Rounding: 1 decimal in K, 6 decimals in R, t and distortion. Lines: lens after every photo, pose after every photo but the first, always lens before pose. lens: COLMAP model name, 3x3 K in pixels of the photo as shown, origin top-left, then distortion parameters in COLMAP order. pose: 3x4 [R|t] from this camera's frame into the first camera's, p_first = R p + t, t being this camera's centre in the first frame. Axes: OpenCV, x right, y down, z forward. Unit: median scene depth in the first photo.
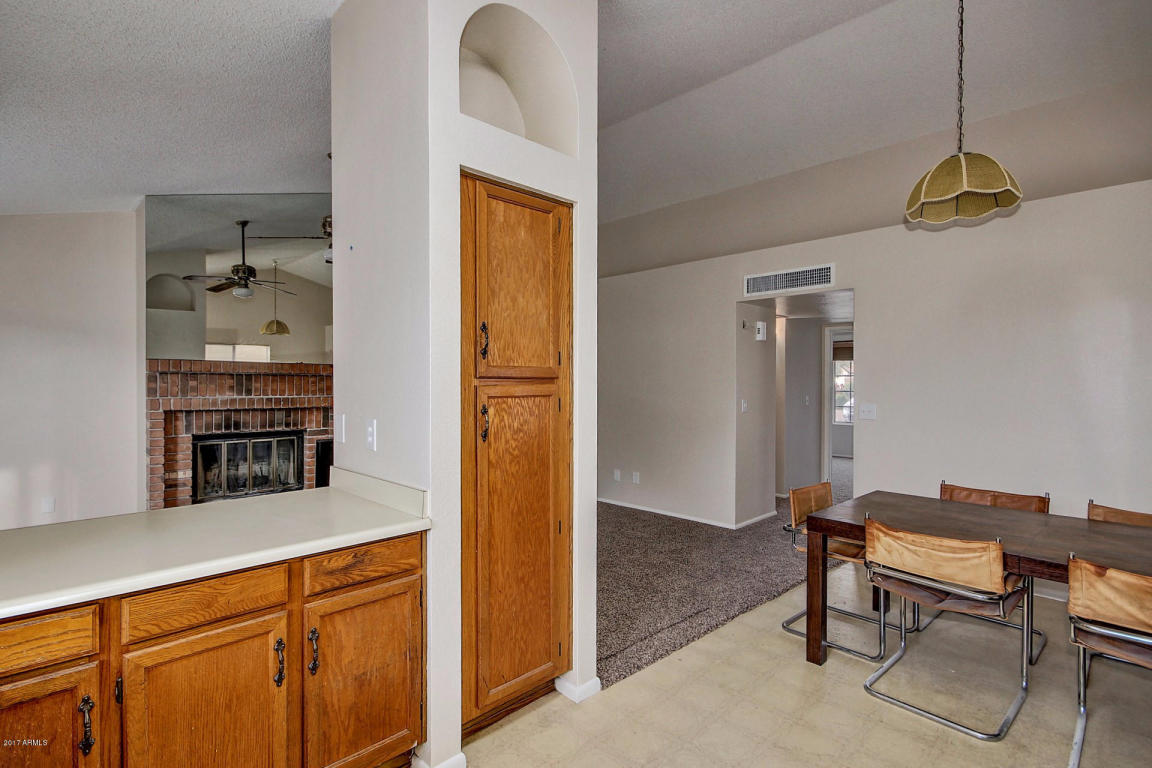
lens RADIAL K [[538.1, 0, 574.7], [0, 538.1, 387.1], [0, 0, 1]] dist [0.007088, -0.006363]
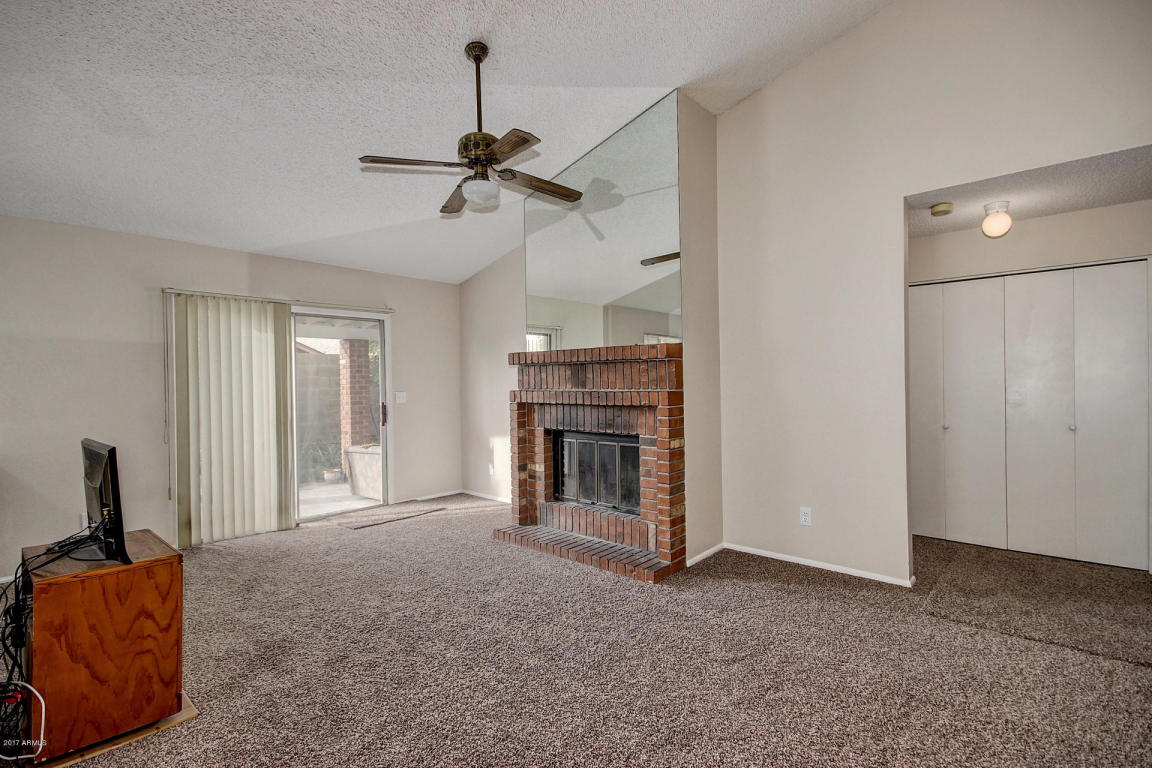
lens RADIAL K [[538.1, 0, 580.4], [0, 538.1, 383.5], [0, 0, 1]] dist [0.007088, -0.006363]
pose [[0.044835, -0.000001, -0.998994, 0.258946], [0.015286, 0.999883, 0.000685, 0.008398], [0.998877, -0.015302, 0.044830, 1.027295]]
